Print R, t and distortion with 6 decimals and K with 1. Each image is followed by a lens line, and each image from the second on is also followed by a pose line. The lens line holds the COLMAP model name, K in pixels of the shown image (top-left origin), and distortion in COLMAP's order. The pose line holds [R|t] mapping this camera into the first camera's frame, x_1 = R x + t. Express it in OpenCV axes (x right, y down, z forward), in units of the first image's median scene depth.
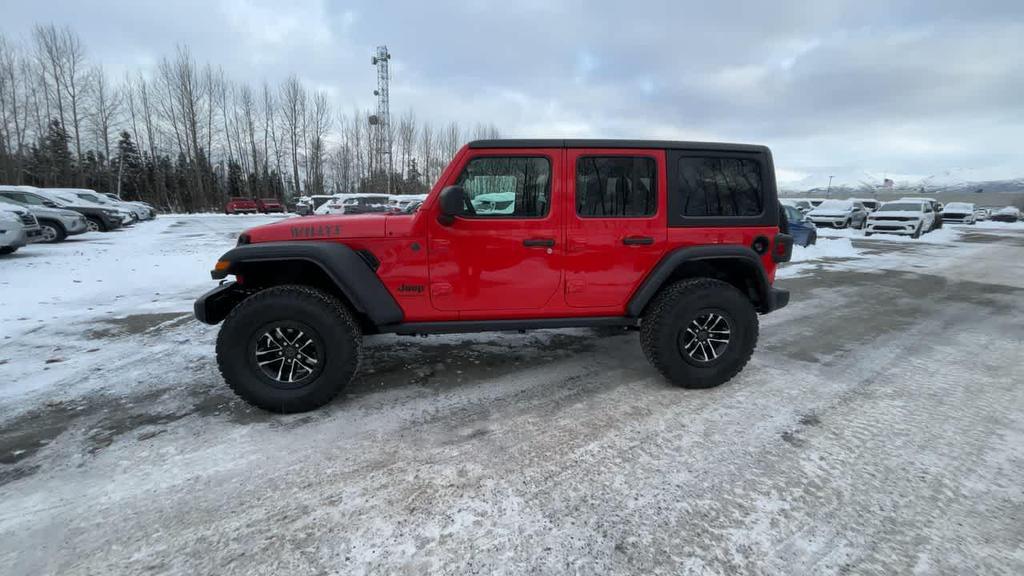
lens RADIAL K [[394.5, 0, 510.1], [0, 394.5, 286.2], [0, 0, 1]] dist [-0.001206, -0.000122]
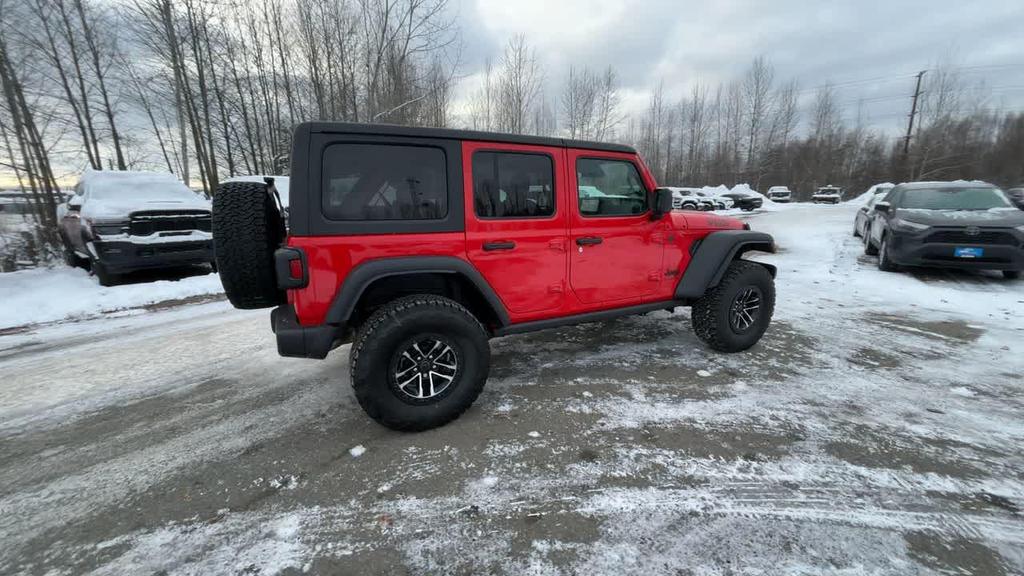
lens RADIAL K [[394.5, 0, 510.1], [0, 394.5, 288.3], [0, 0, 1]] dist [-0.001206, -0.000122]
pose [[-0.955700, 0.063049, -0.287510, 0.487976], [-0.061733, 0.912128, 0.405229, -0.505744], [0.287795, 0.405027, -0.867829, 2.399252]]
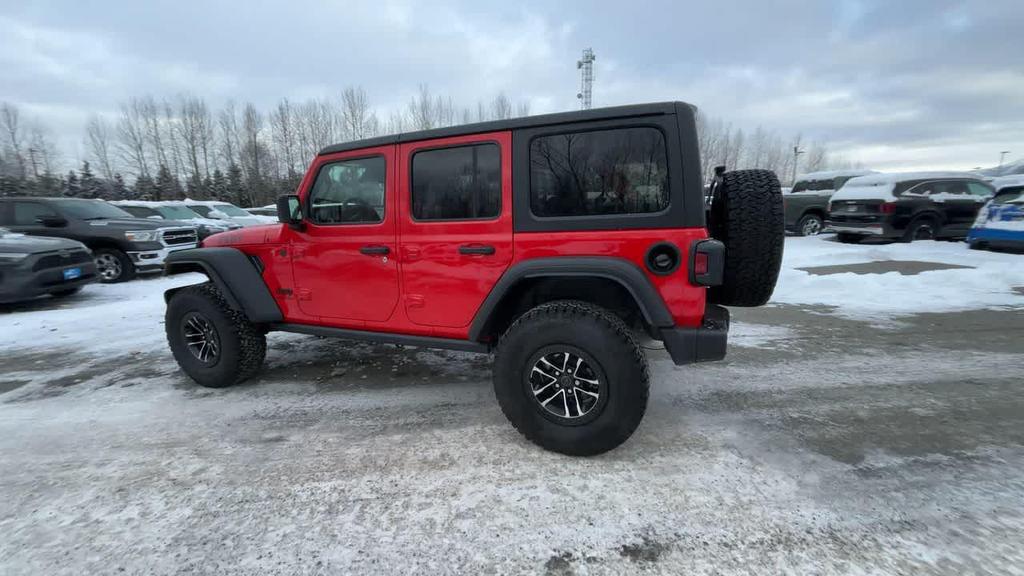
lens RADIAL K [[394.5, 0, 510.1], [0, 394.5, 286.9], [0, 0, 1]] dist [-0.001206, -0.000122]
pose [[0.877878, 0.056430, -0.475548, 0.771121], [-0.053467, 0.998374, 0.019768, -0.059078], [0.475890, 0.008072, 0.879468, 0.334203]]
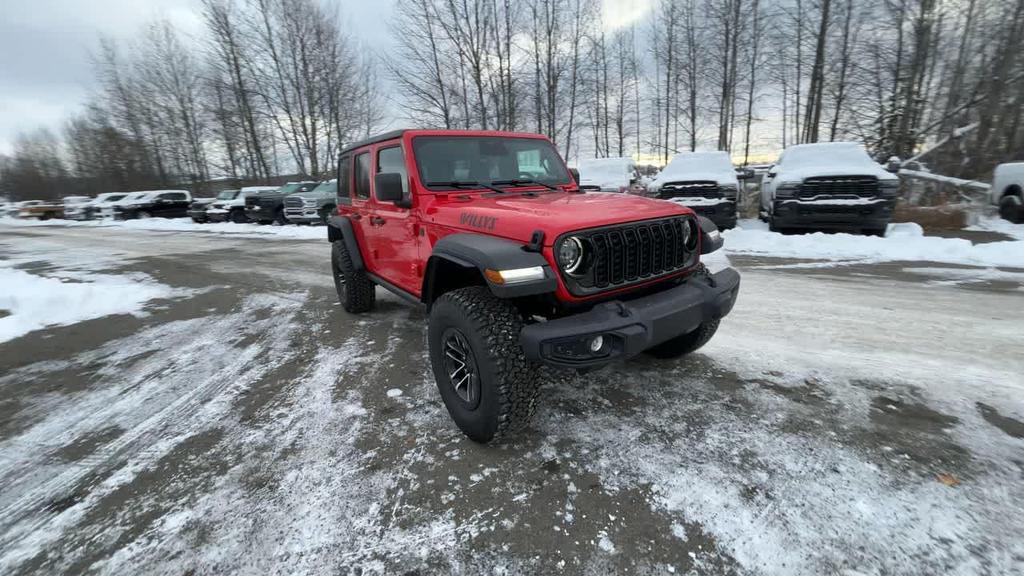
lens RADIAL K [[394.5, 0, 509.1], [0, 394.5, 288.9], [0, 0, 1]] dist [-0.001206, -0.000122]
pose [[-0.439891, -0.225175, 0.869363, -1.270027], [0.215022, 0.913489, 0.345404, -0.359869], [-0.871930, 0.338872, -0.353418, 1.677548]]
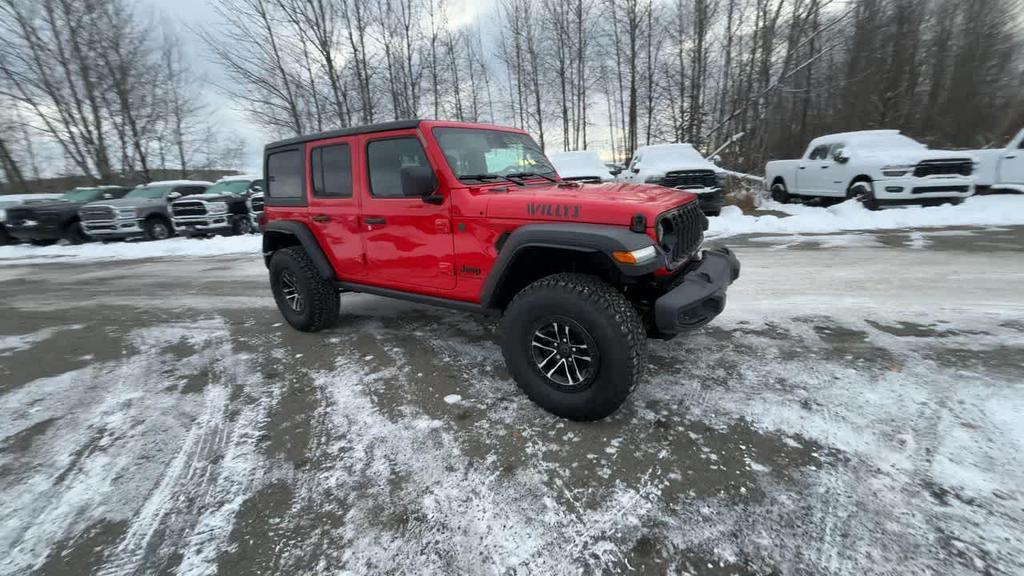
lens RADIAL K [[394.5, 0, 509.5], [0, 394.5, 288.8], [0, 0, 1]] dist [-0.001206, -0.000122]
pose [[-0.733400, -0.158303, 0.661109, -1.020754], [0.183037, 0.890609, 0.416309, -0.435620], [-0.654692, 0.426329, -0.624197, 2.042252]]
